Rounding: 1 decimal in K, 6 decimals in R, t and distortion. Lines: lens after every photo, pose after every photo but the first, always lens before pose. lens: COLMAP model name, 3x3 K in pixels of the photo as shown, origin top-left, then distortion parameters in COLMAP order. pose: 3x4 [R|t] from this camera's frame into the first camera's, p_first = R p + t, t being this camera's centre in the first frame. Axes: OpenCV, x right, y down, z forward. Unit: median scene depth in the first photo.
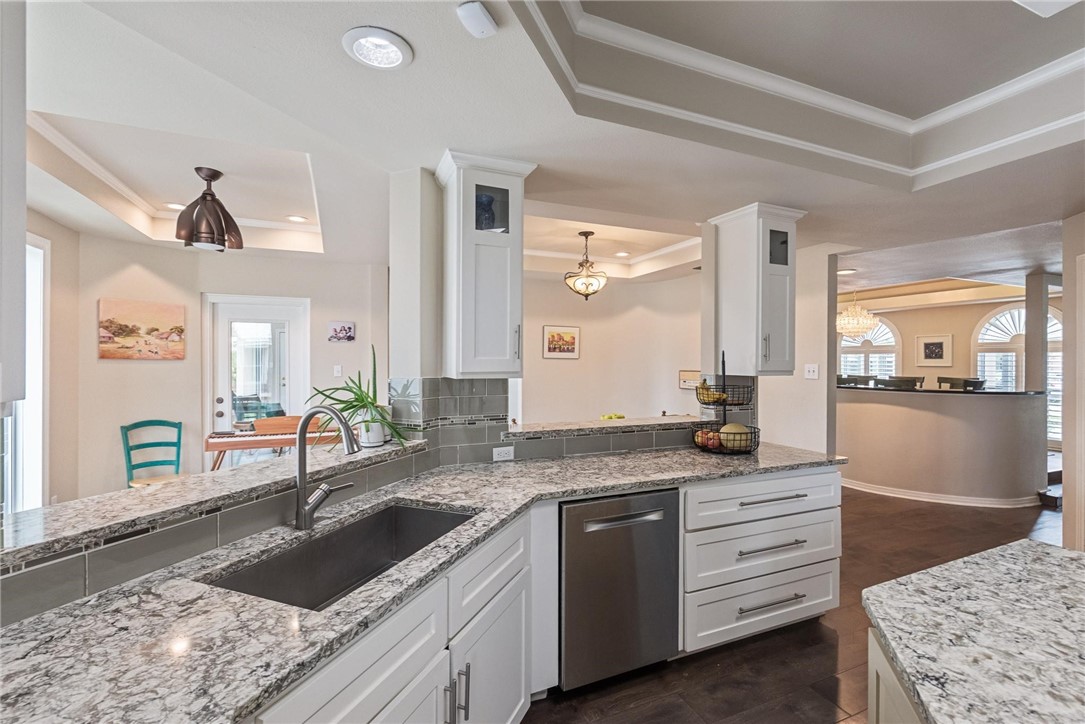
lens RADIAL K [[483.5, 0, 542.9], [0, 483.5, 350.8], [0, 0, 1]] dist [-0.003256, -0.000274]
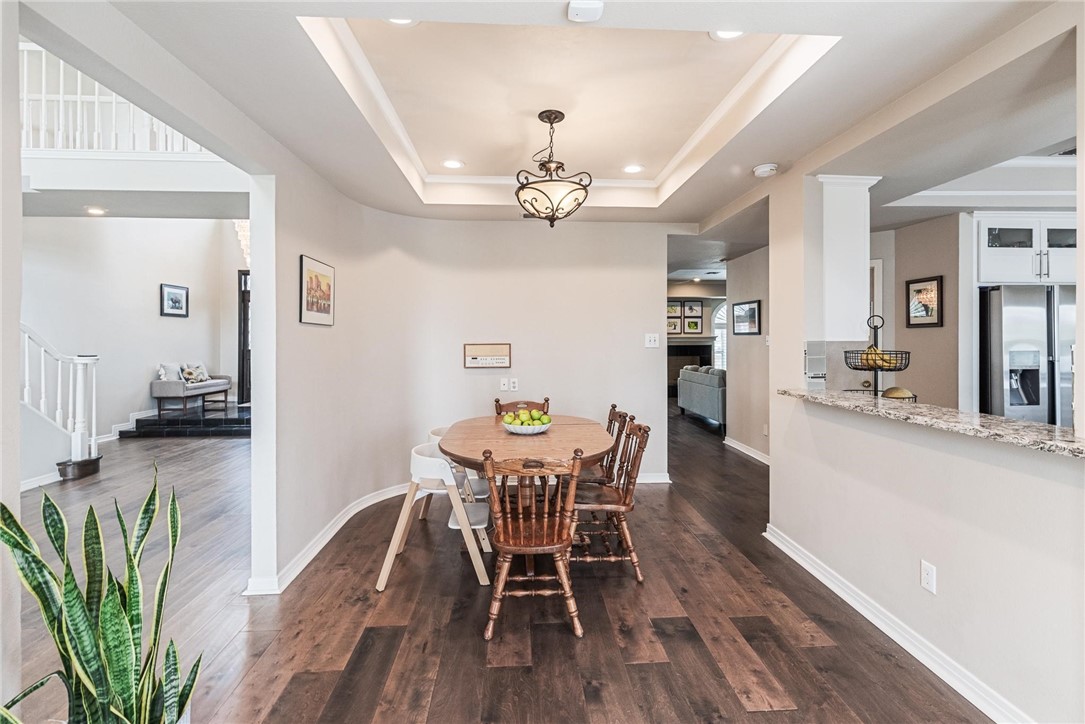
lens RADIAL K [[478.3, 0, 541.8], [0, 478.3, 337.0], [0, 0, 1]] dist [-0.001062, -0.000061]
pose [[0.348143, 0.000446, 0.937441, -0.708790], [-0.018333, 0.999812, 0.006333, 0.043641], [-0.937262, -0.019391, 0.348086, 1.195882]]
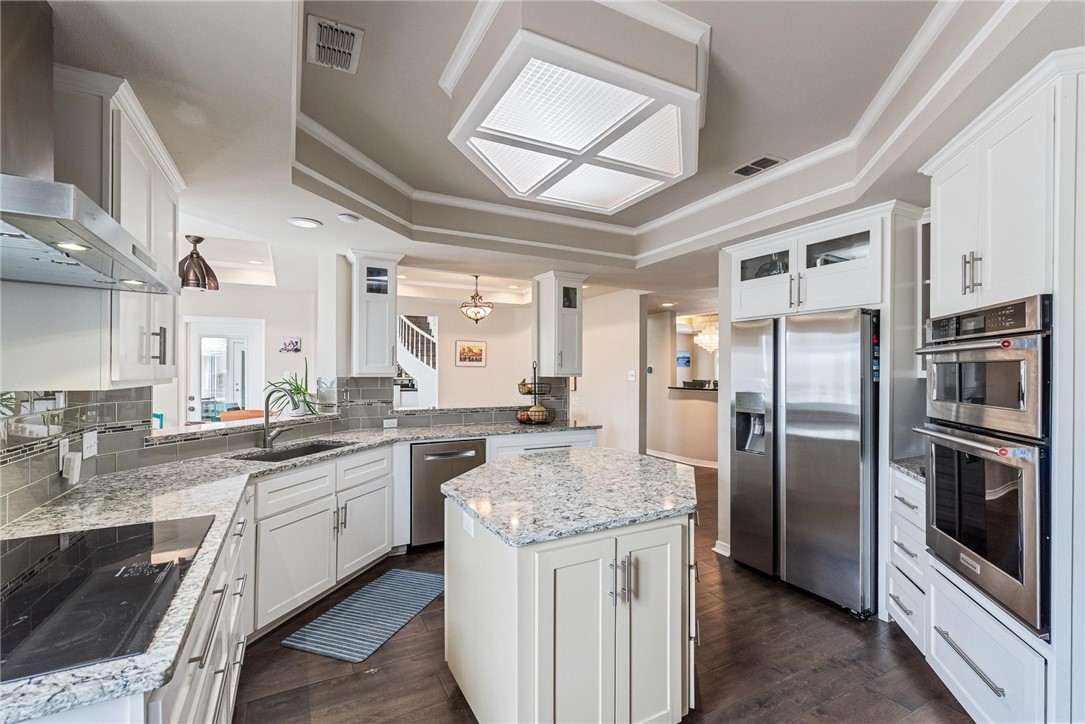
lens RADIAL K [[483.5, 0, 542.5], [0, 483.5, 362.0], [0, 0, 1]] dist [-0.001769, -0.000024]
pose [[0.996683, 0.003348, 0.081309, 0.244825], [-0.003763, 0.999981, 0.004949, -0.005473], [-0.081291, -0.005238, 0.996677, -0.557533]]
